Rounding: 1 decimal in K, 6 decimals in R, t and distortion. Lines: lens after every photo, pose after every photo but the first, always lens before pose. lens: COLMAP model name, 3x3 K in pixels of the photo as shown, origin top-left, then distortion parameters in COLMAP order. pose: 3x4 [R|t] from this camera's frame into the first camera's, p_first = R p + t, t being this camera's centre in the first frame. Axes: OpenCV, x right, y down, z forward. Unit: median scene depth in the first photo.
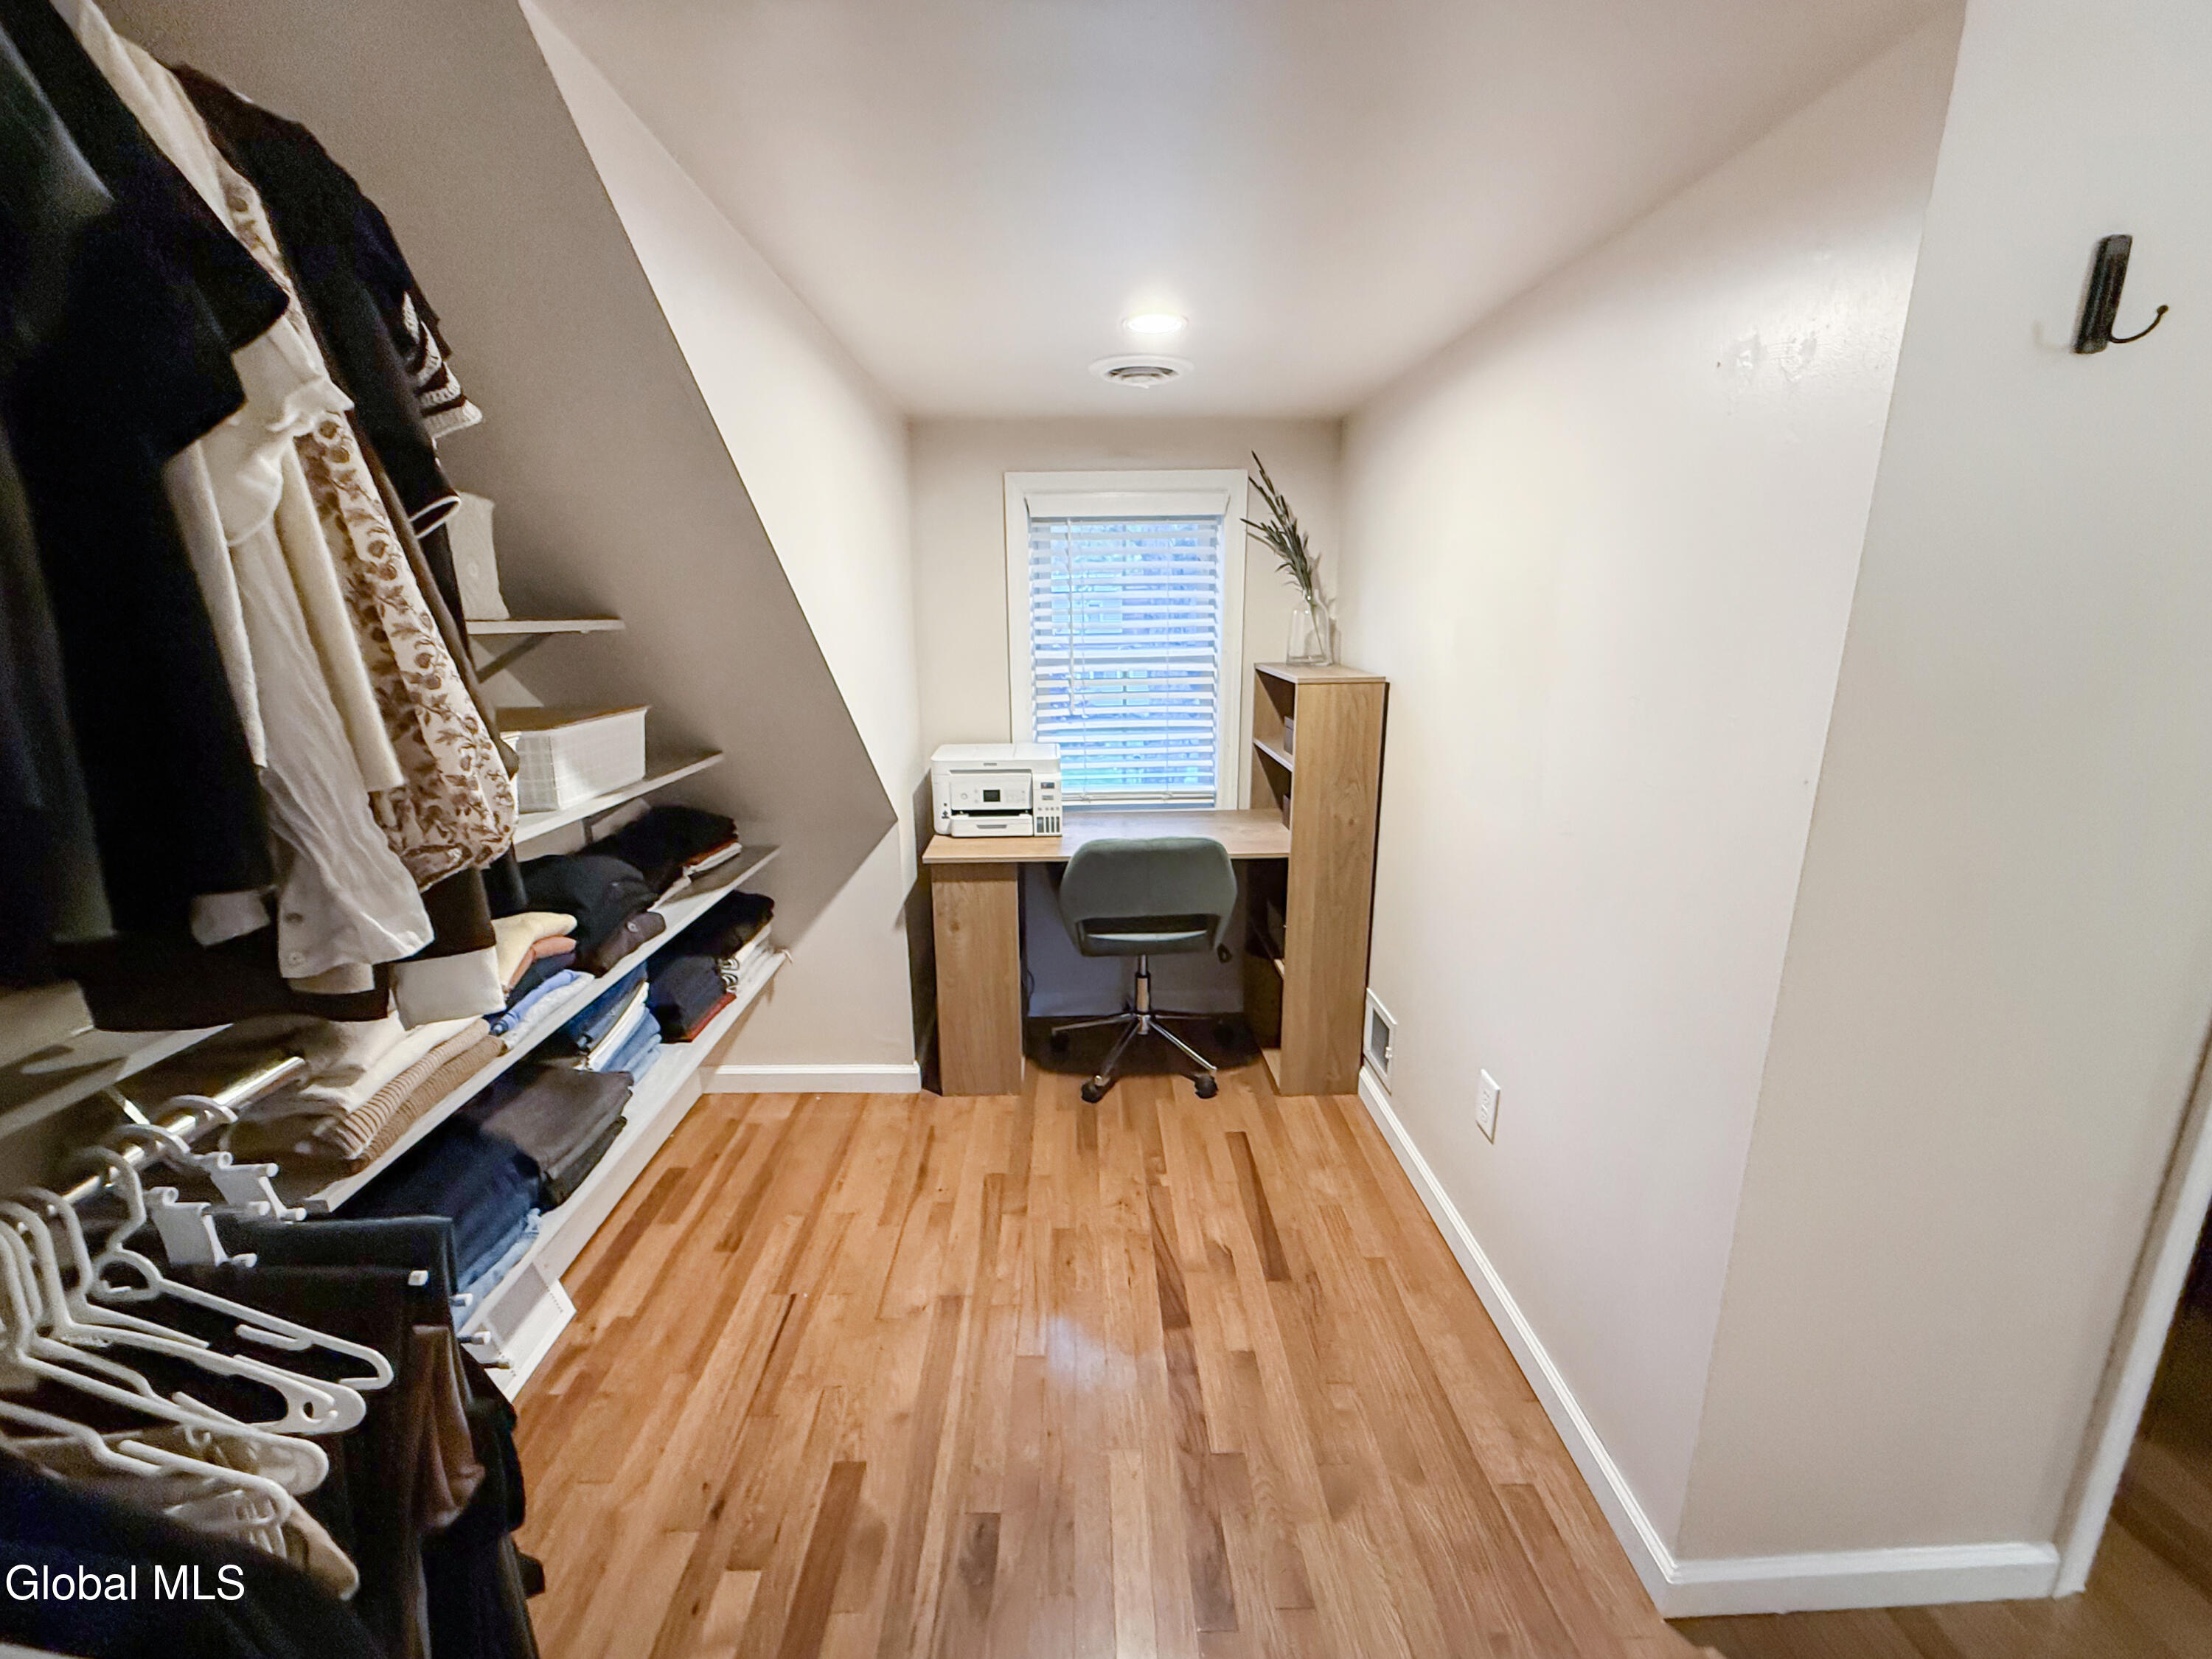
lens RADIAL K [[897.1, 0, 1106.0], [0, 897.1, 829.5], [0, 0, 1]] dist [-0.002361, -0.000185]
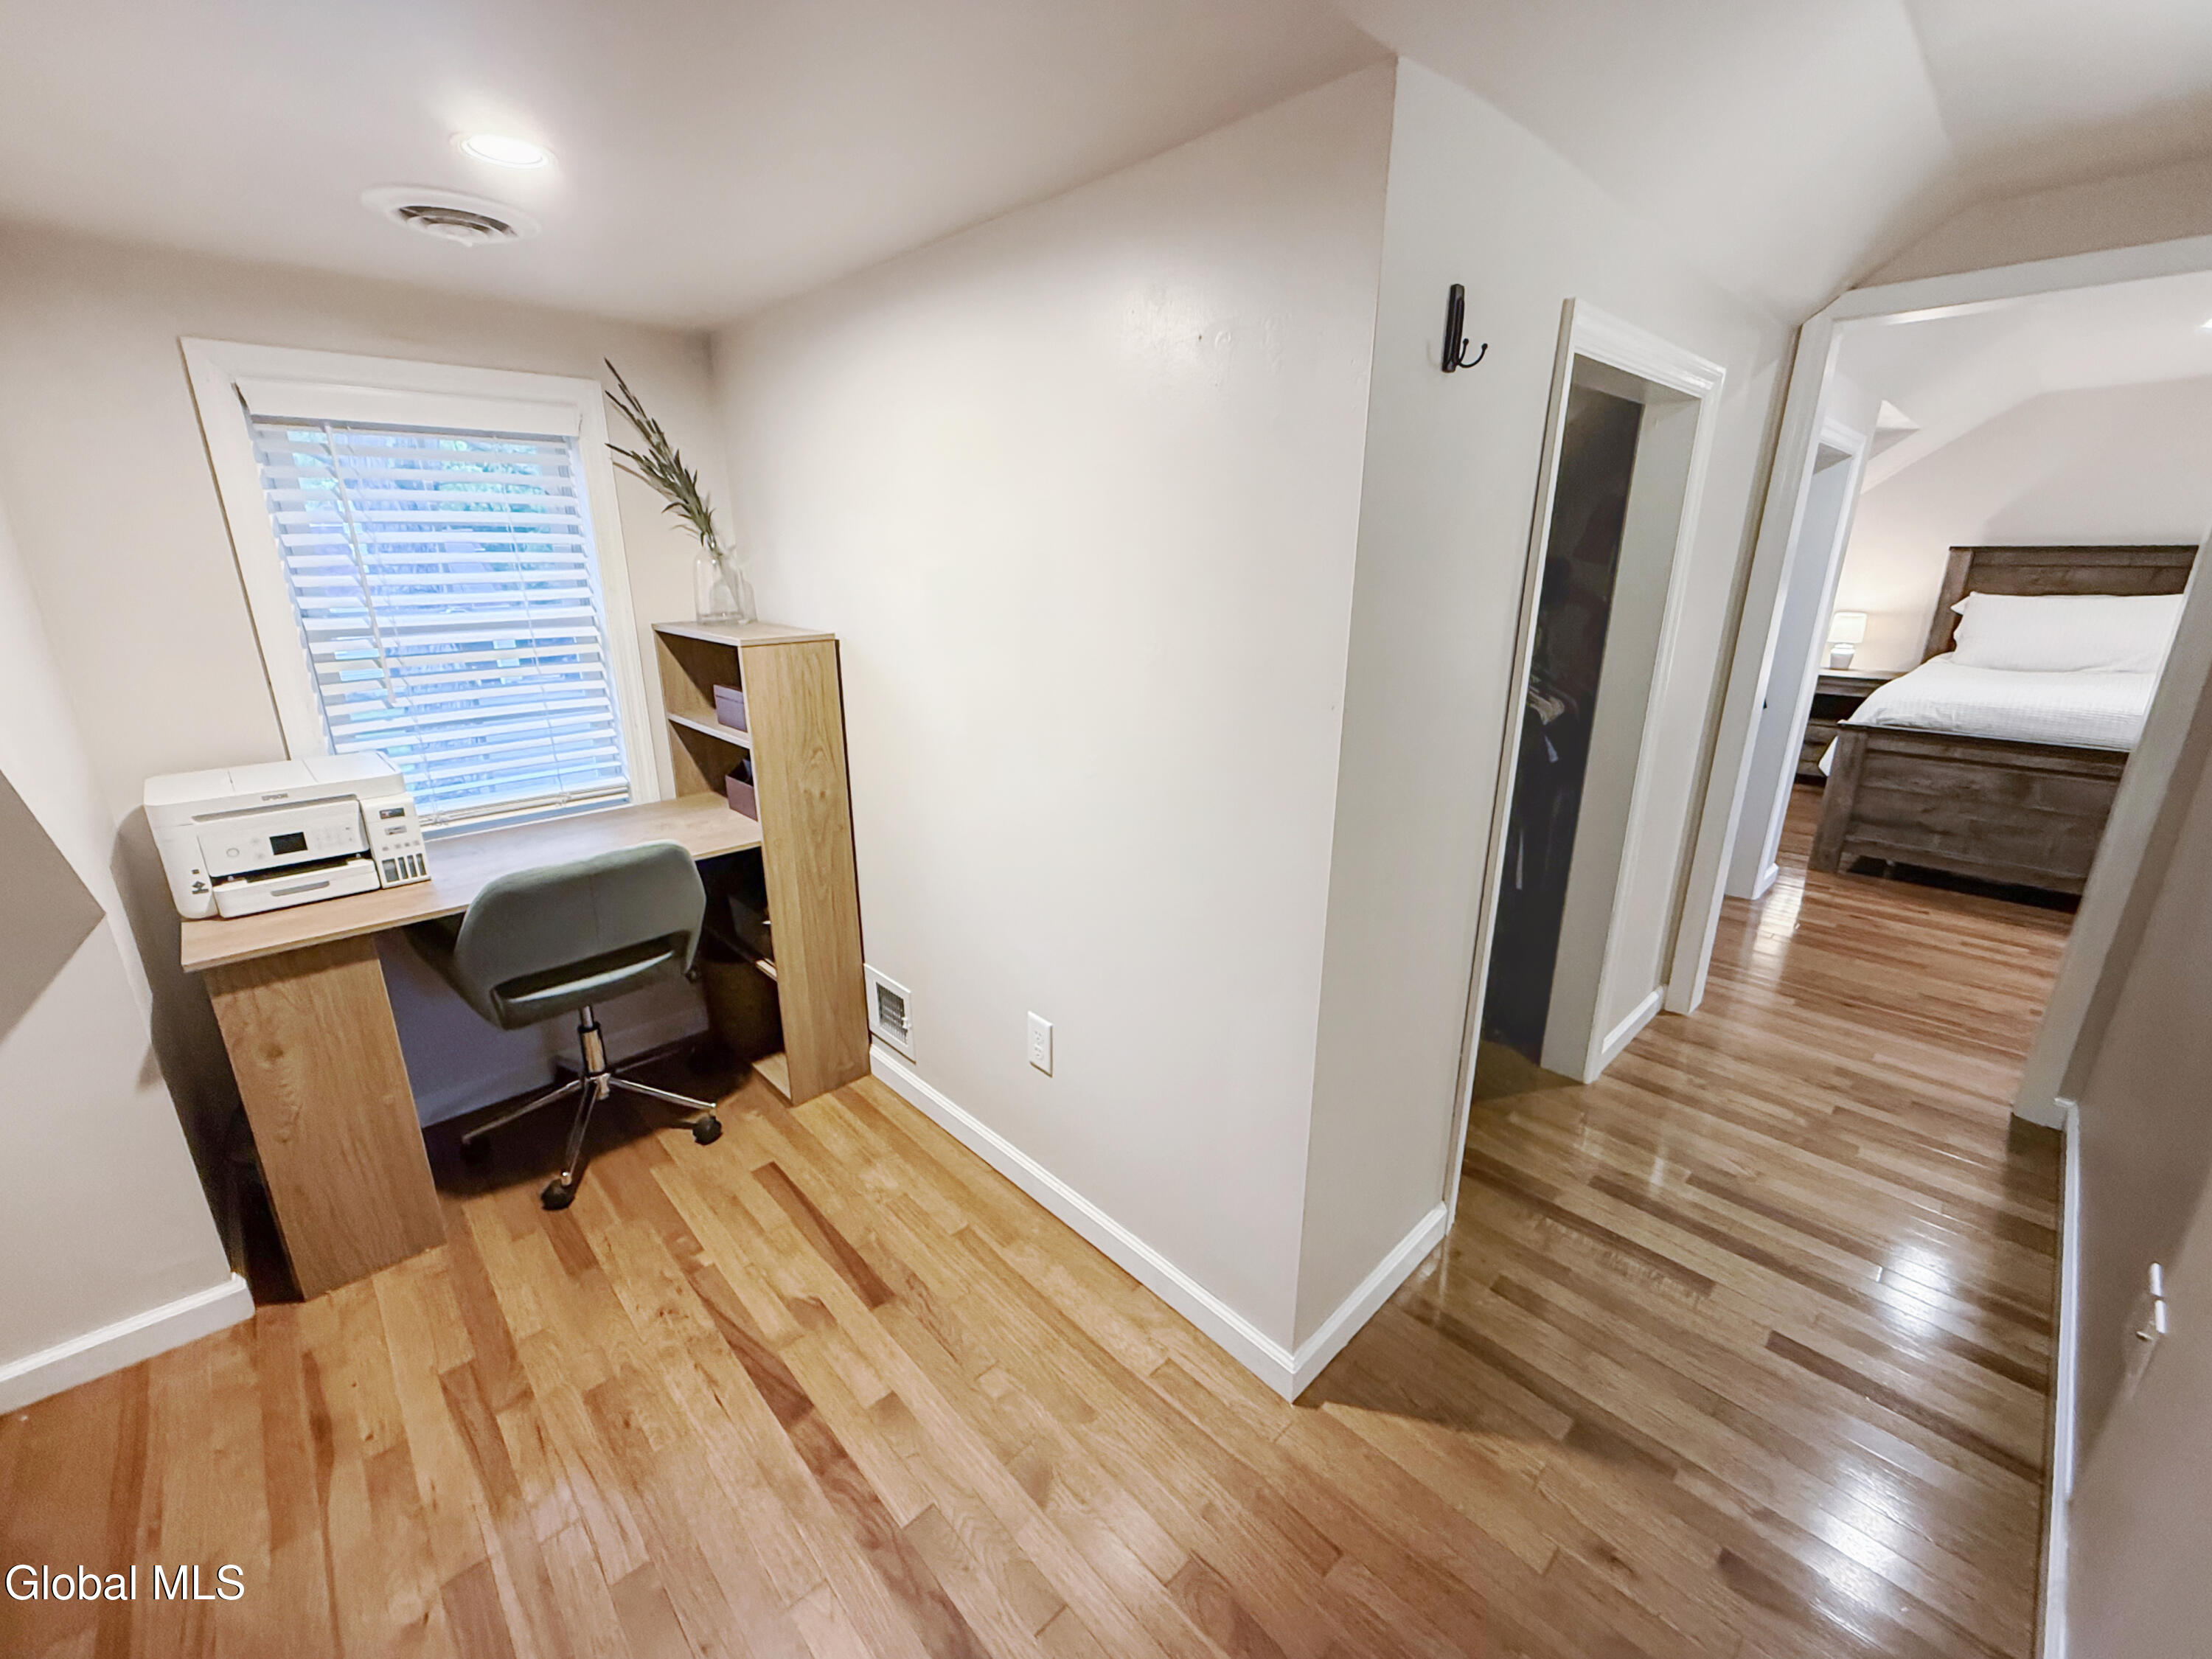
lens RADIAL K [[901.5, 0, 1106.0], [0, 901.5, 829.5], [0, 0, 1]] dist [0.001967, -0.002664]
pose [[0.748800, -0.187591, 0.635695, -0.099018], [0.153234, 0.982124, 0.109322, -0.028678], [-0.644839, 0.015550, 0.764160, 0.105720]]
